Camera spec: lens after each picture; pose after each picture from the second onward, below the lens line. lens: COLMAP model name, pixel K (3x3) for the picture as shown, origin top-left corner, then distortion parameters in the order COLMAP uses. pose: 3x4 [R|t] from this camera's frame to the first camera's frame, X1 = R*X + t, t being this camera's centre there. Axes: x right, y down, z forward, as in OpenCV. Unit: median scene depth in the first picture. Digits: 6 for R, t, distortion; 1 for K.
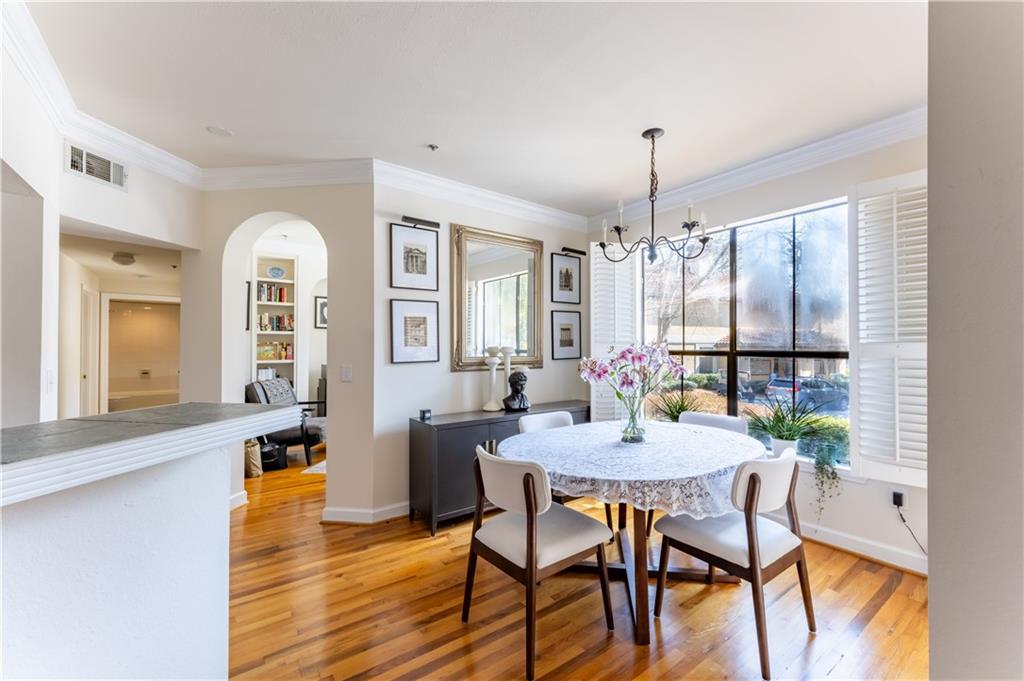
lens RADIAL K [[423.6, 0, 505.3], [0, 423.6, 344.4], [0, 0, 1]] dist [-0.000133, 0.000026]
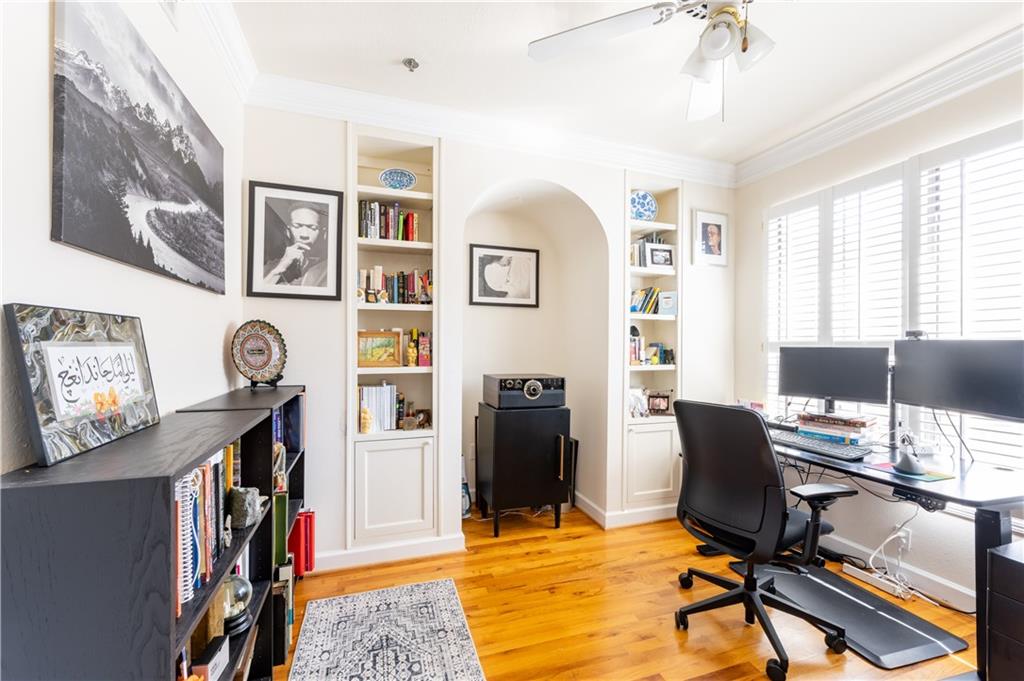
lens RADIAL K [[408.7, 0, 509.1], [0, 408.7, 344.8], [0, 0, 1]] dist [-0.001739, -0.000125]
pose [[0.956083, 0.000039, -0.293096, -0.293443], [0.002974, 0.999947, 0.009834, 0.008867], [0.293081, -0.010273, 0.956032, 0.608014]]
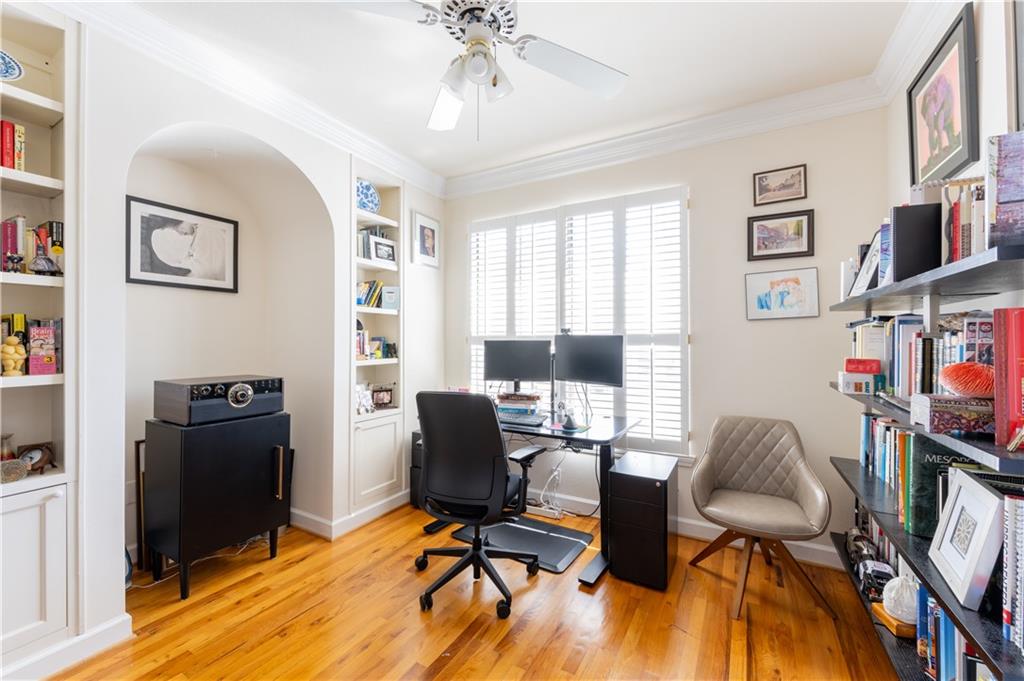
lens RADIAL K [[408.7, 0, 512.6], [0, 408.7, 338.1], [0, 0, 1]] dist [-0.001739, -0.000125]
pose [[0.907373, -0.002376, 0.420320, -0.339085], [-0.001551, 0.999958, 0.009001, 0.008614], [-0.420324, -0.008819, 0.907331, 0.620247]]
